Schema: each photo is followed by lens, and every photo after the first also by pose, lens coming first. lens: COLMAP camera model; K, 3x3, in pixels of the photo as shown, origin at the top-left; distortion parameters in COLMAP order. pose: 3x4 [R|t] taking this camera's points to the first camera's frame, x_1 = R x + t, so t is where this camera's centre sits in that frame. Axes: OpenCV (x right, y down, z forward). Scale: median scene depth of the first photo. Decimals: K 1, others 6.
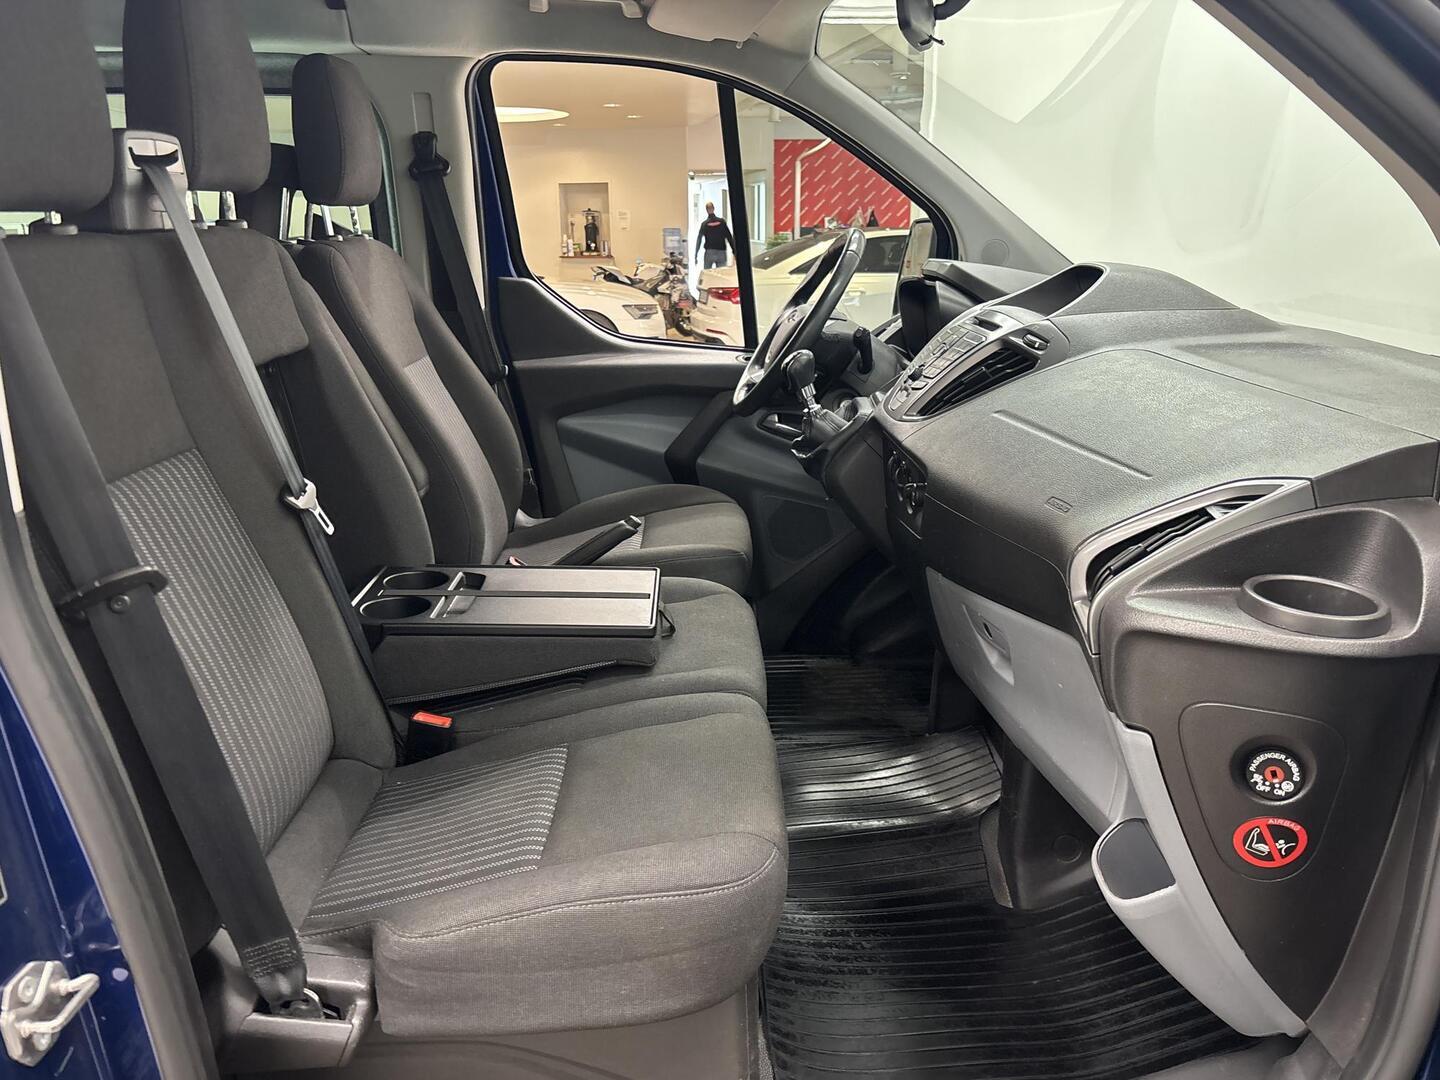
lens RADIAL K [[1101.3, 0, 720.0], [0, 1101.3, 540.0], [0, 0, 1]] dist [0.041115, -0.067050]
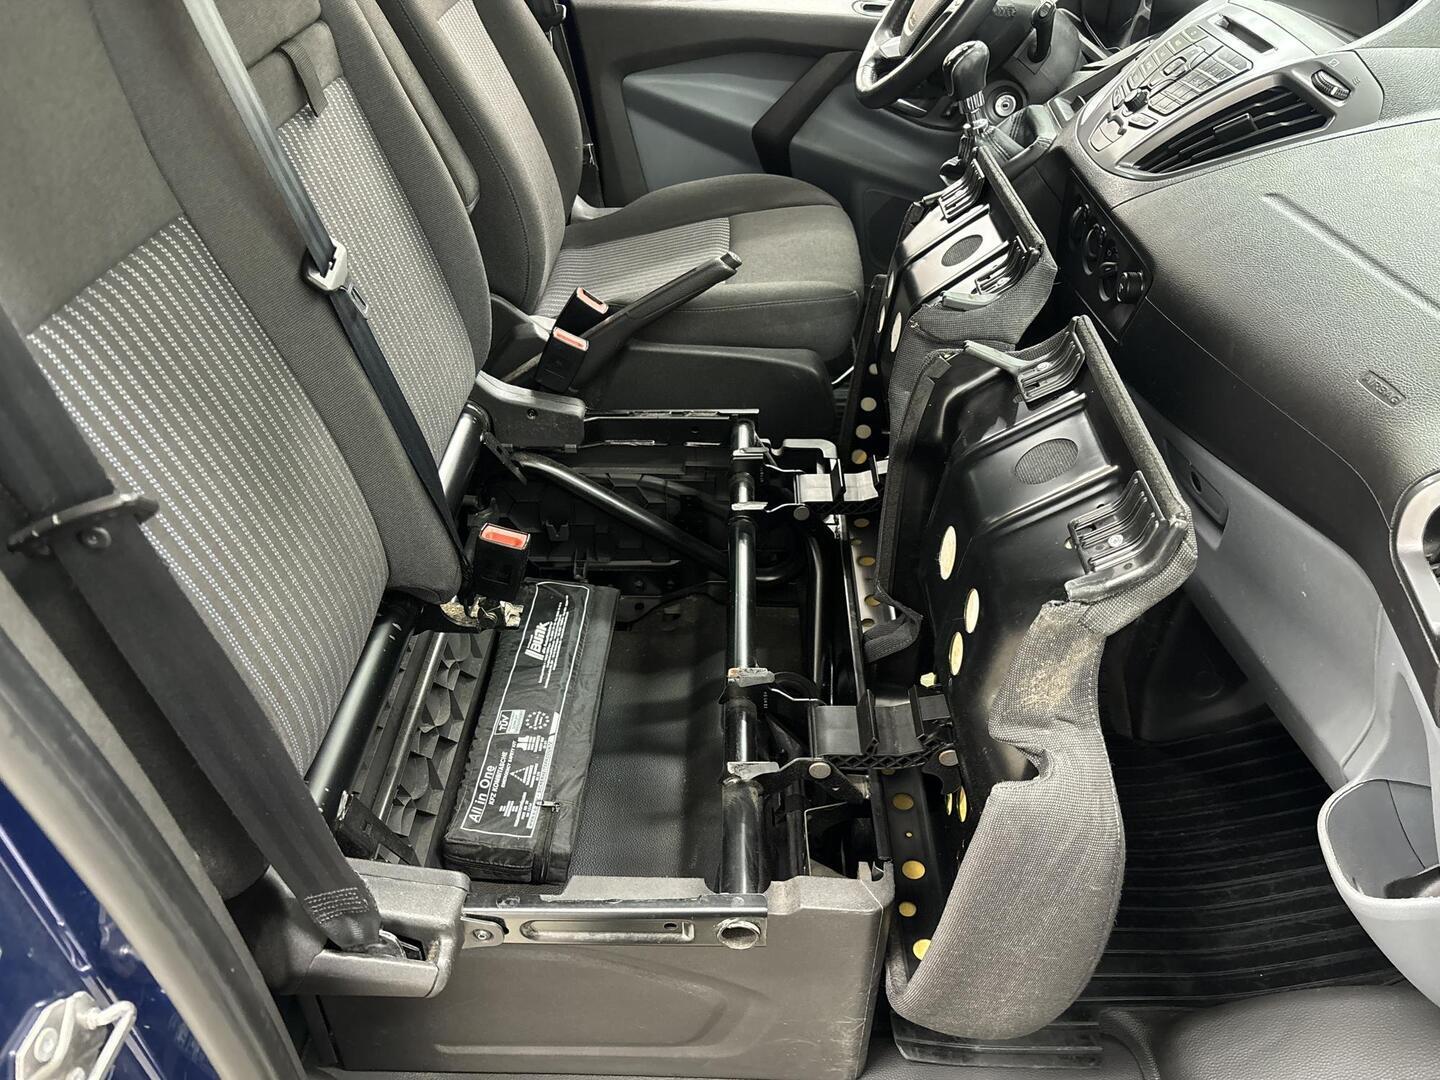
lens RADIAL K [[1101.3, 0, 720.0], [0, 1101.3, 540.0], [0, 0, 1]] dist [0.041115, -0.067050]
pose [[0.998064, 0.061943, -0.005576, -0.086935], [-0.056283, 0.937725, 0.342788, -0.123760], [0.026462, -0.341811, 0.939396, 0.210219]]
